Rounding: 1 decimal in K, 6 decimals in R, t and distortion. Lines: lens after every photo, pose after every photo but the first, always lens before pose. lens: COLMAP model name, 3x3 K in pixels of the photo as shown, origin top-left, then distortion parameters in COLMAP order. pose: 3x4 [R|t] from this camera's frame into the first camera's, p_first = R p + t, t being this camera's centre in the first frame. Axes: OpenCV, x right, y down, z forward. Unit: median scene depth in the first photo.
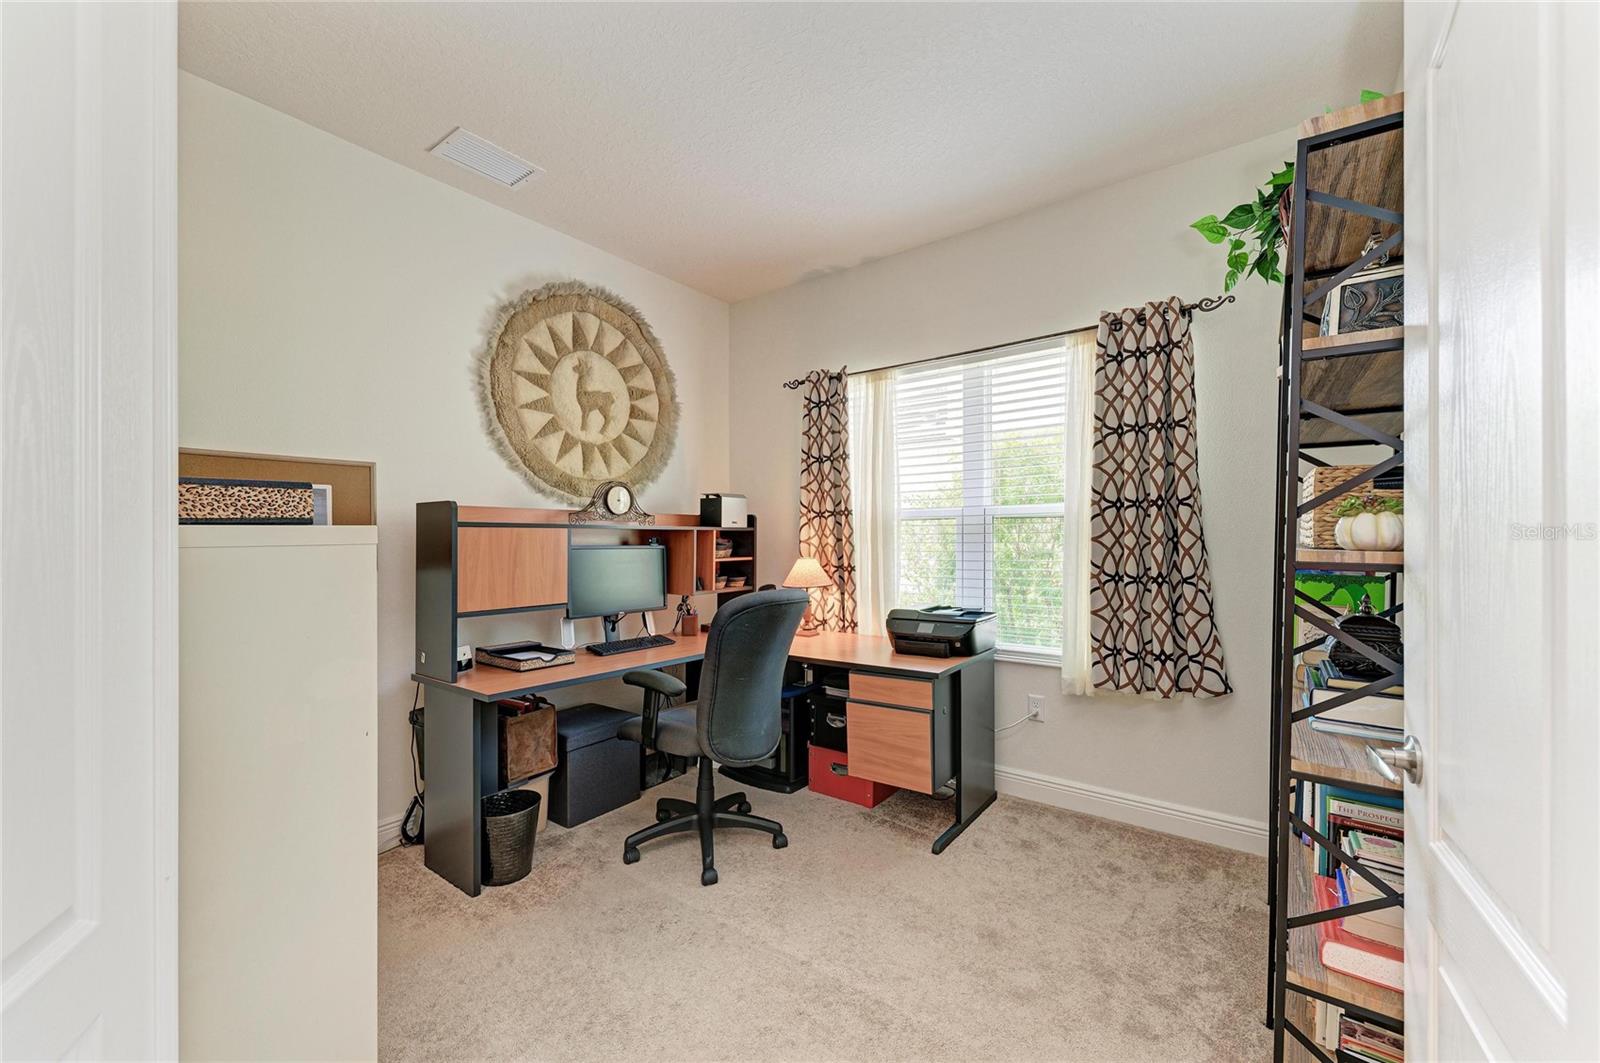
lens RADIAL K [[636.0, 0, 799.2], [0, 636.0, 541.9], [0, 0, 1]] dist [0.020421, 0.000017]
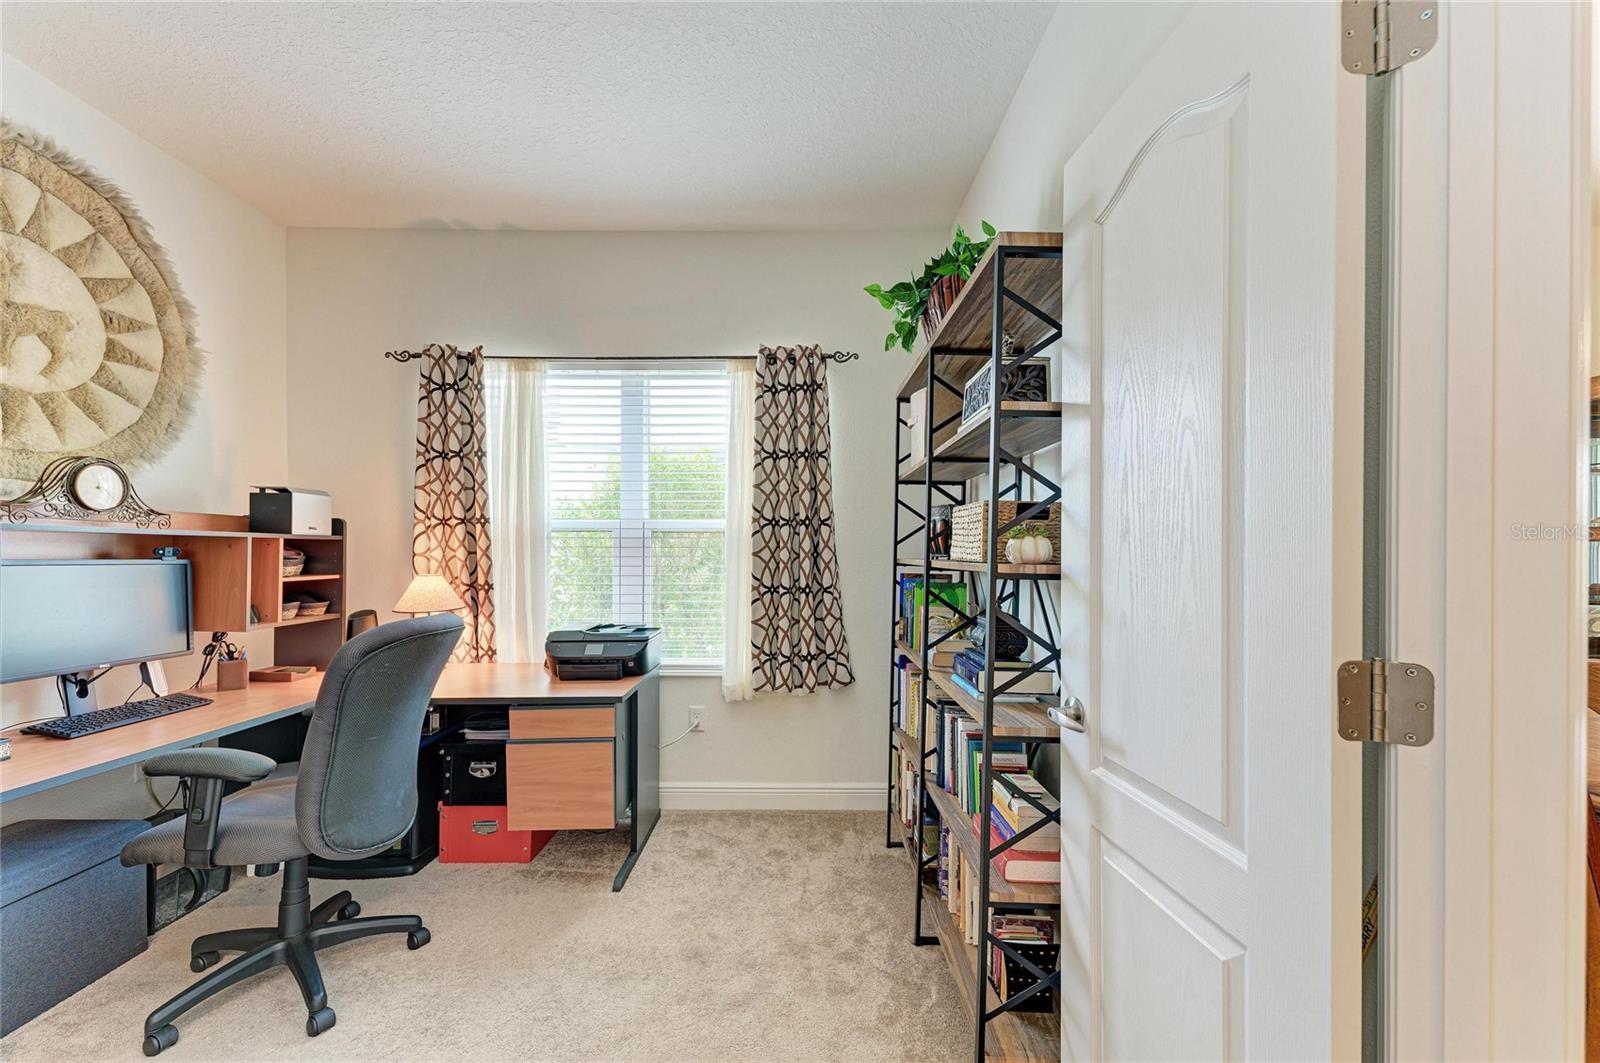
lens RADIAL K [[643.0, 0, 798.5], [0, 643.0, 557.2], [0, 0, 1]] dist [0.010632, -0.000249]
pose [[0.803595, 0.002847, 0.595170, -0.124089], [-0.004295, 0.999990, 0.001016, -0.000239], [-0.595161, -0.003373, 0.803599, 0.083261]]
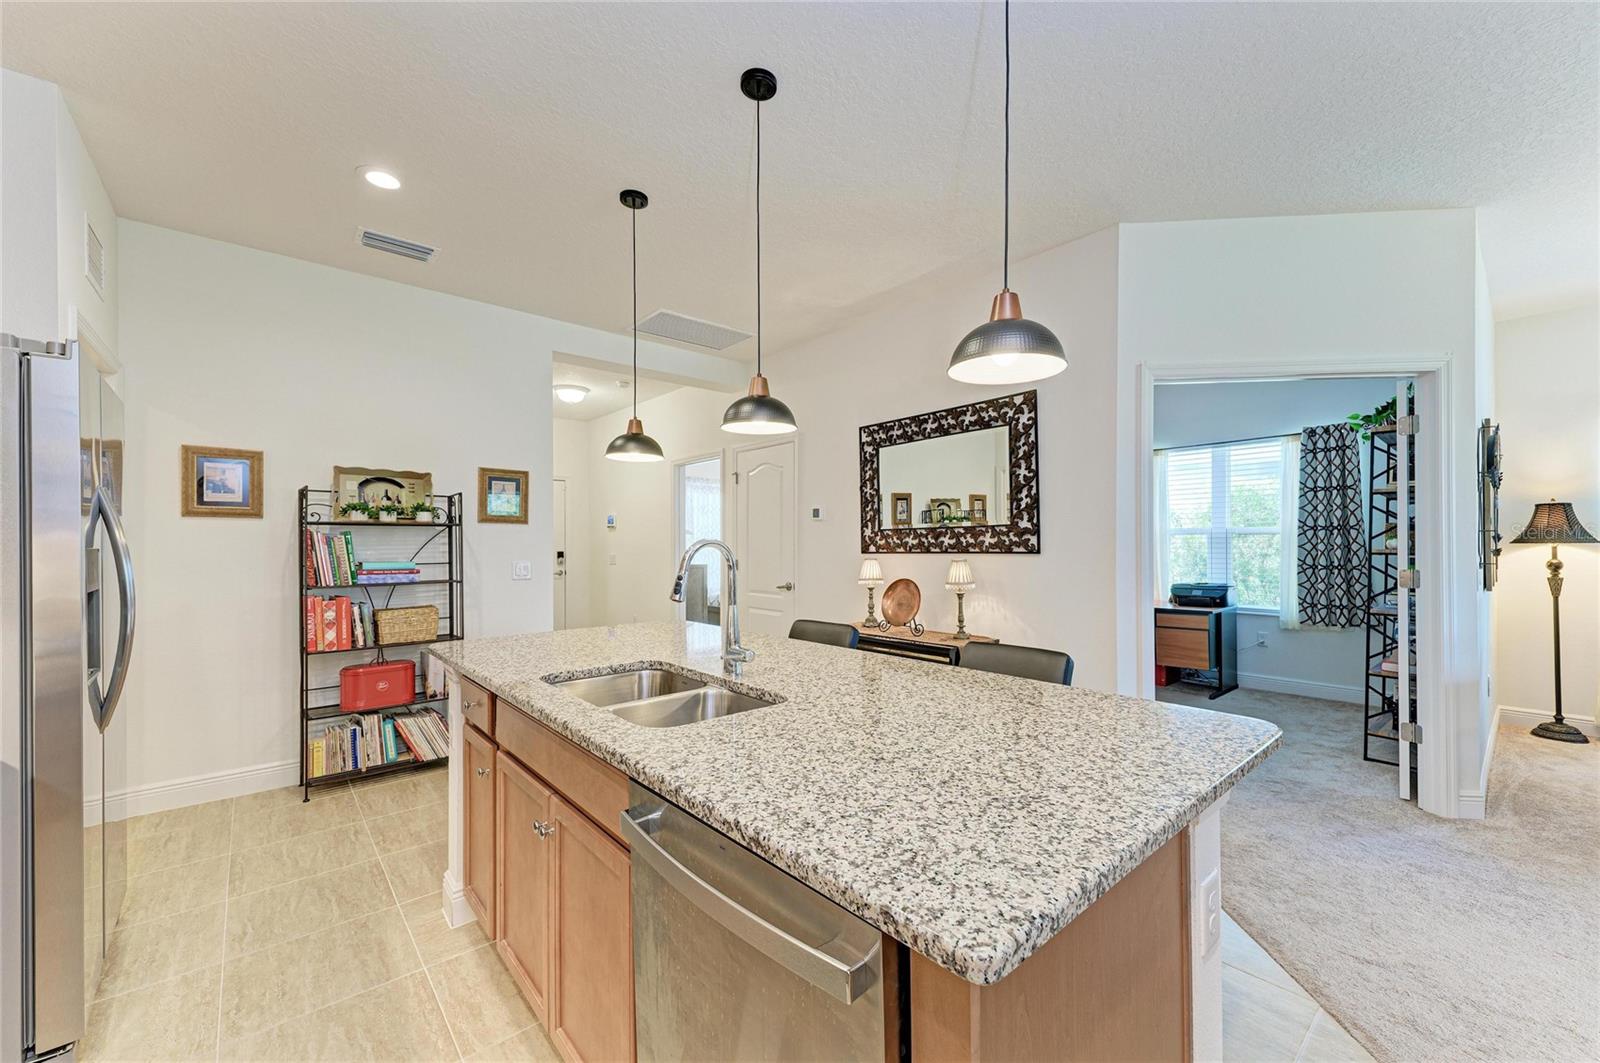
lens RADIAL K [[620.2, 0, 810.2], [0, 620.2, 539.6], [0, 0, 1]] dist [0.027156, -0.009550]
pose [[0.977387, -0.000993, -0.211456, -0.568246], [-0.000681, 0.999969, -0.007847, -0.008634], [0.211457, 0.007814, 0.977356, -1.138255]]
